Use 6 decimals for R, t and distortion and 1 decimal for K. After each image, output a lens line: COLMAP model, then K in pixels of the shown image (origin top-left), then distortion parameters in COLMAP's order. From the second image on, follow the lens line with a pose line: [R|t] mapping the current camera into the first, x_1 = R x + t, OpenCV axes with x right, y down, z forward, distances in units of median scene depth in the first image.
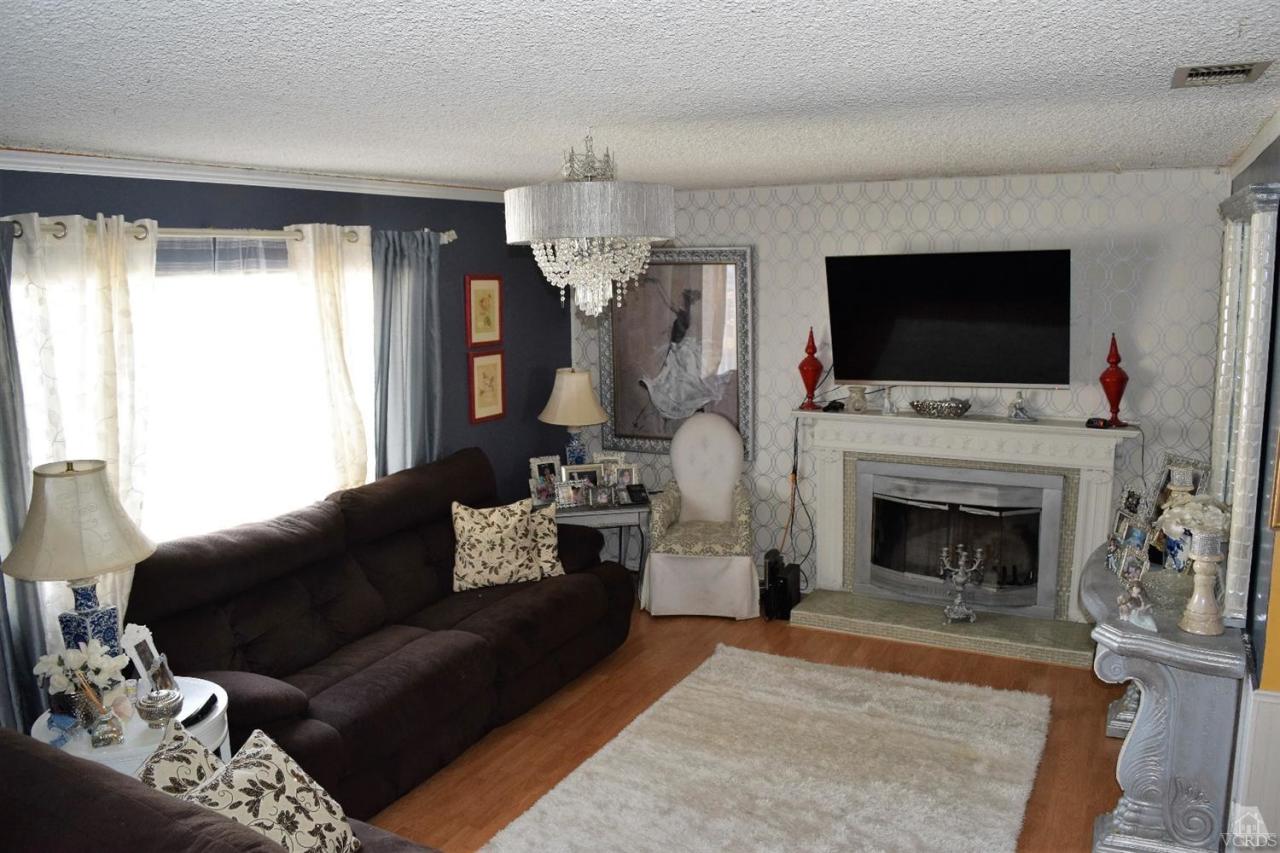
lens RADIAL K [[1000.1, 0, 644.8], [0, 1000.1, 424.4], [0, 0, 1]] dist [-0.096352, 0.021271]
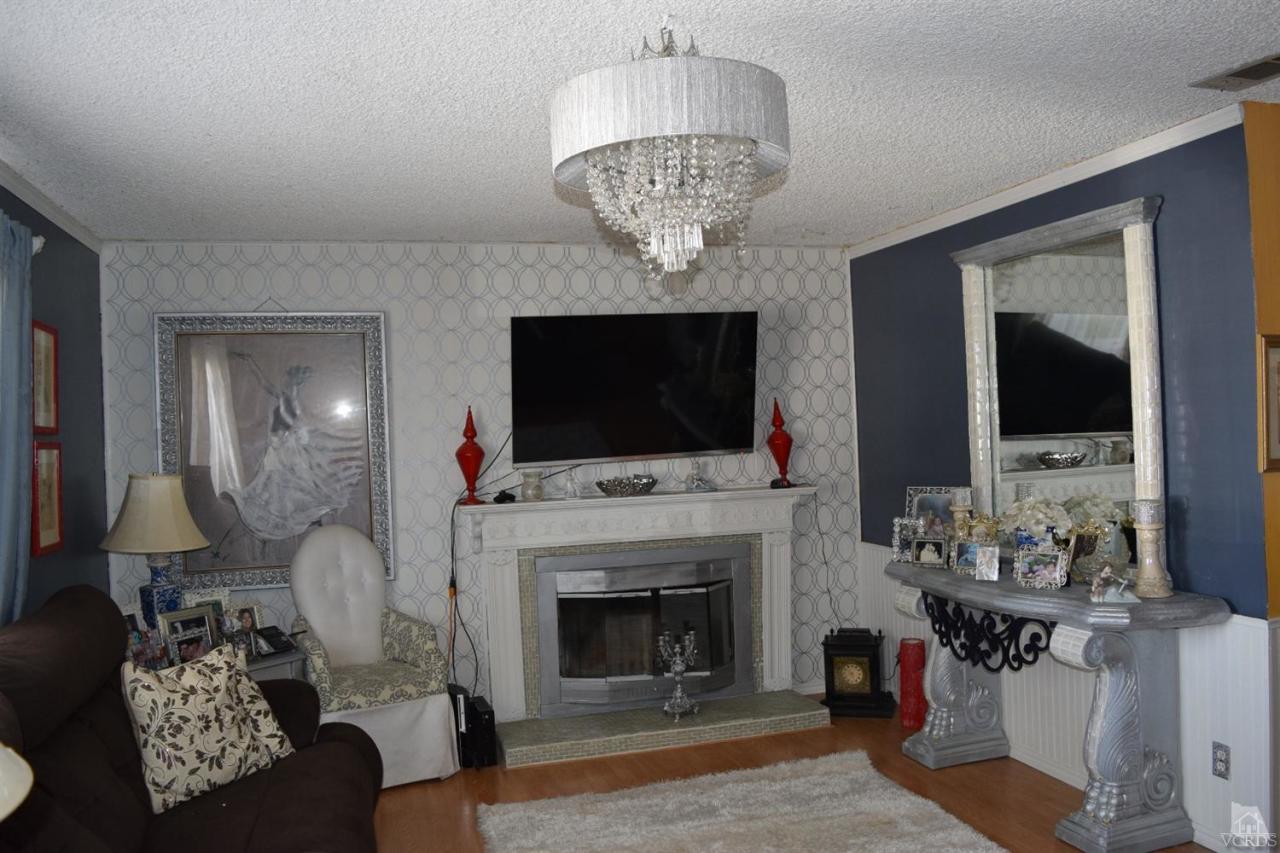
lens RADIAL K [[1000.1, 0, 643.3], [0, 1000.1, 418.8], [0, 0, 1]] dist [-0.096352, 0.021271]
pose [[0.725125, -0.004901, 0.688599, -0.341976], [0.134096, 0.981836, -0.134222, 0.051065], [-0.675434, 0.189666, 0.712612, 0.335379]]
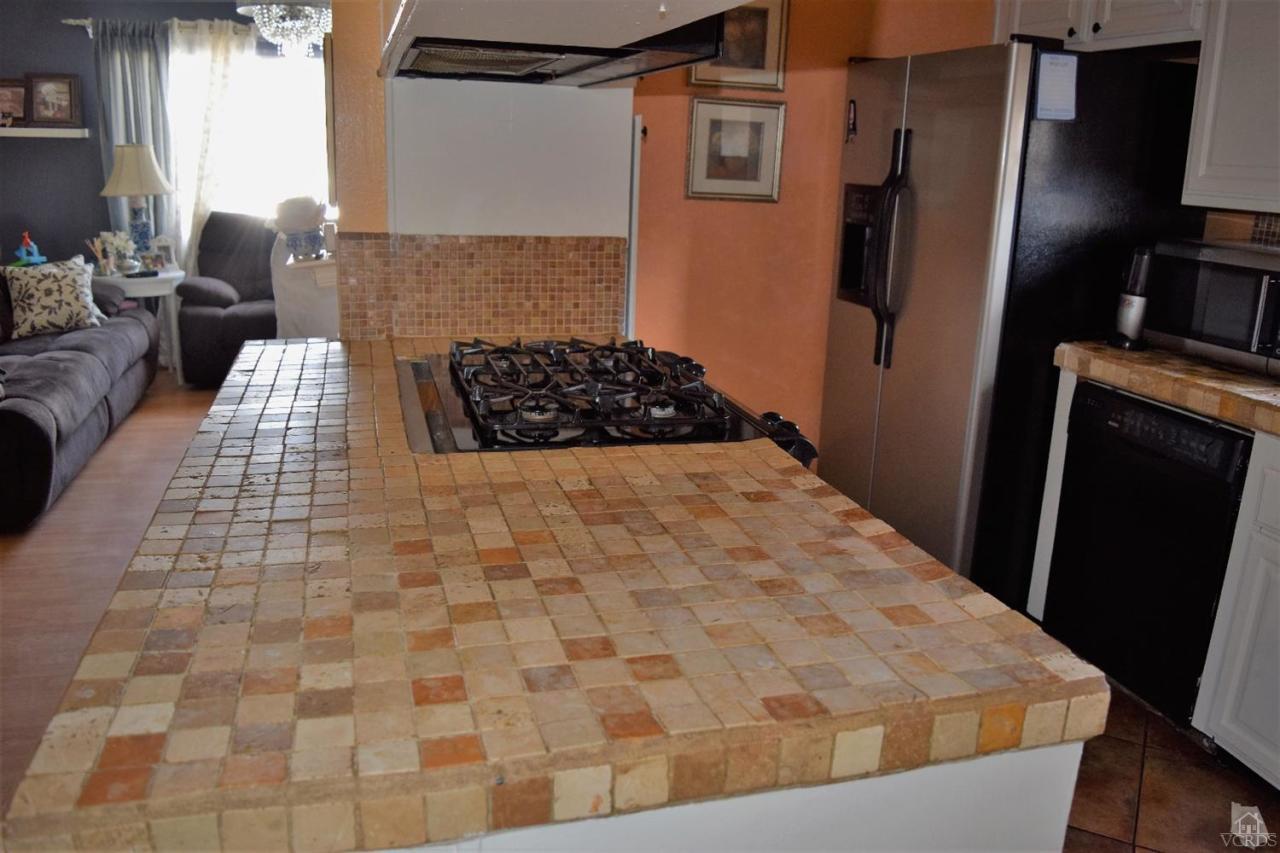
lens RADIAL K [[1000.1, 0, 647.4], [0, 1000.1, 423.1], [0, 0, 1]] dist [-0.096352, 0.021271]
pose [[0.685823, 0.222922, -0.692786, 0.927784], [-0.159010, 0.974832, 0.156266, 0.070233], [0.710185, 0.002990, 0.704009, 0.207576]]
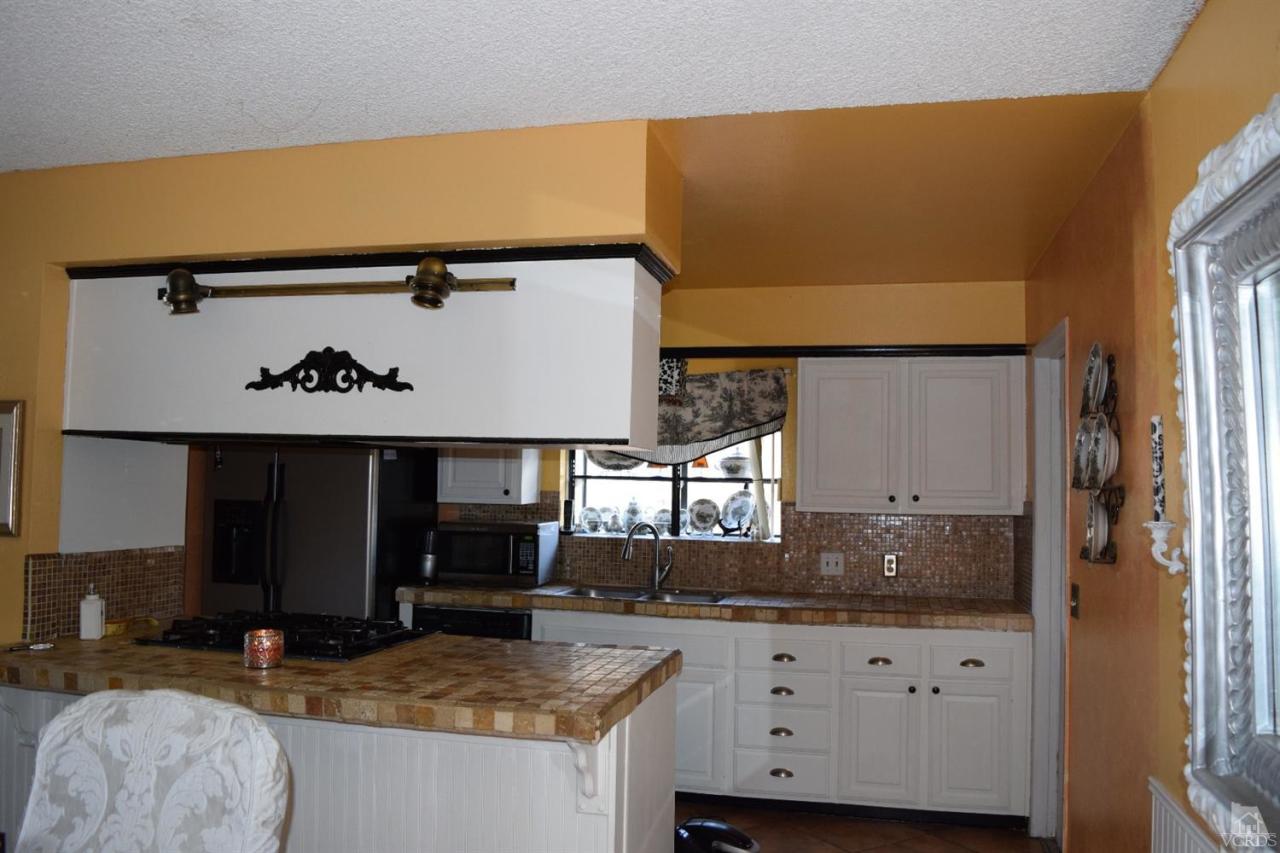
lens RADIAL K [[1000.1, 0, 646.8], [0, 1000.1, 422.9], [0, 0, 1]] dist [-0.096352, 0.021271]
pose [[0.970658, 0.044592, 0.236293, 0.693327], [0.008260, 0.975893, -0.218093, 0.131058], [-0.240322, 0.213645, 0.946890, -0.220606]]
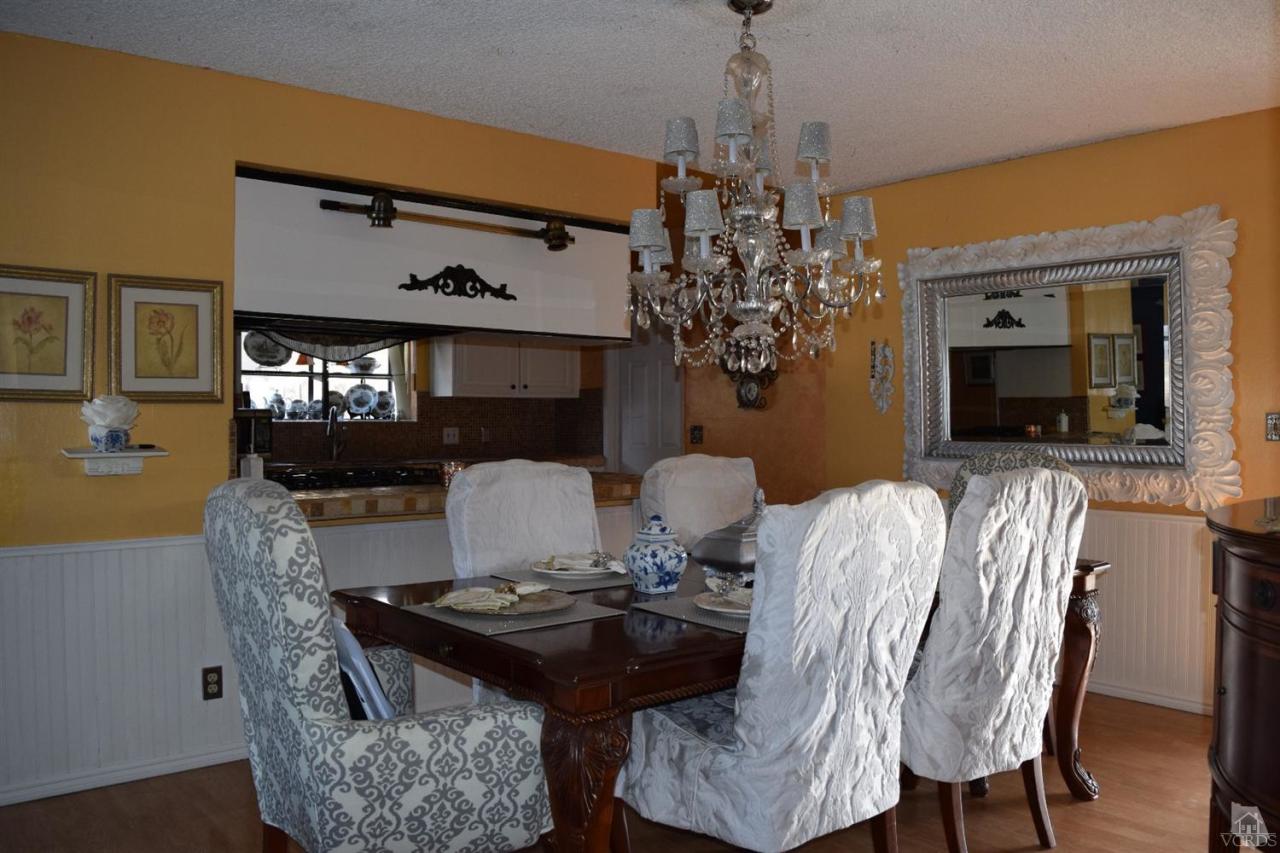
lens RADIAL K [[1000.1, 0, 644.6], [0, 1000.1, 423.7], [0, 0, 1]] dist [-0.096352, 0.021271]
pose [[0.391131, 0.005865, 0.920316, -0.039303], [0.142846, 0.987474, -0.067002, 0.167746], [-0.909182, 0.157670, 0.385394, -0.079021]]
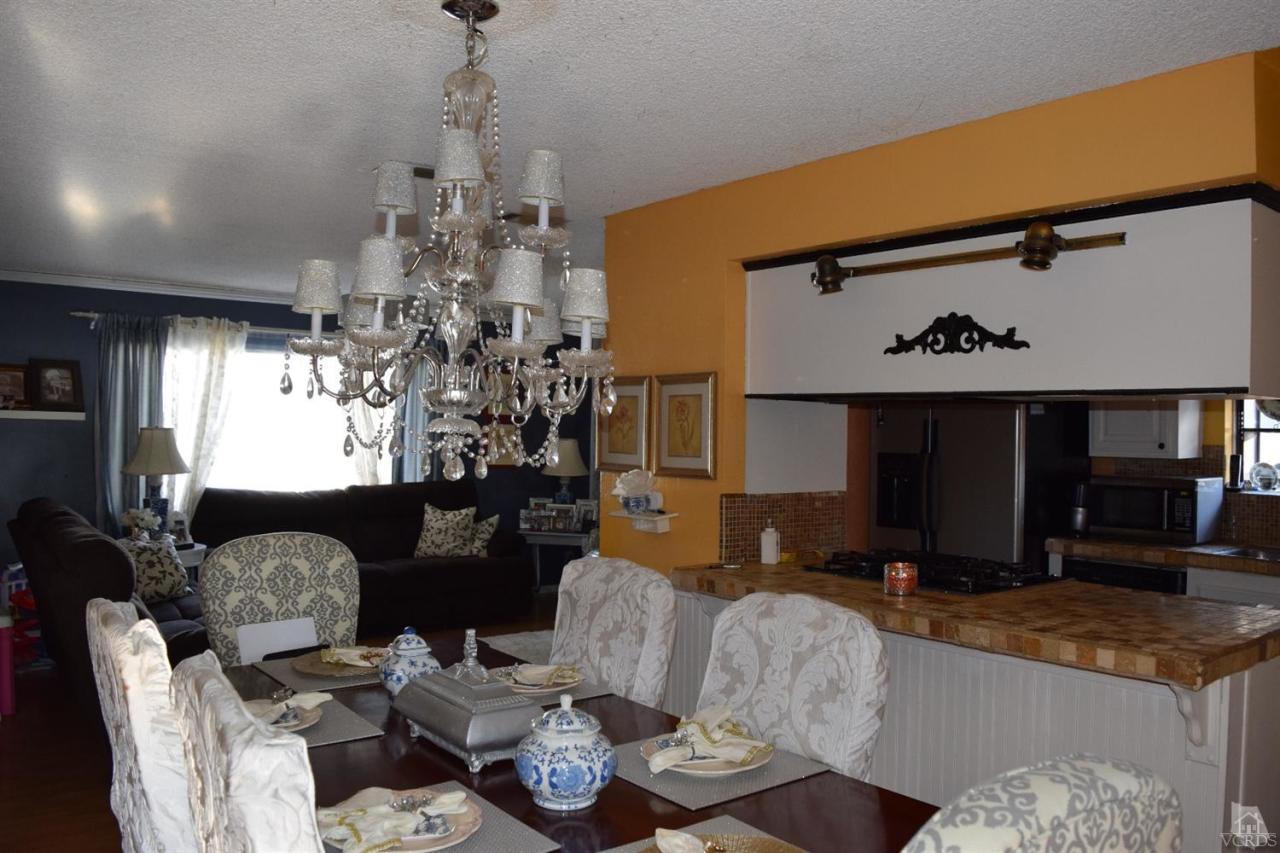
lens RADIAL K [[1000.1, 0, 646.2], [0, 1000.1, 422.1], [0, 0, 1]] dist [-0.096352, 0.021271]
pose [[0.908492, 0.023392, -0.417246, 0.735446], [-0.093308, 0.984581, -0.147965, 0.143095], [0.407352, 0.173358, 0.896667, -0.279760]]
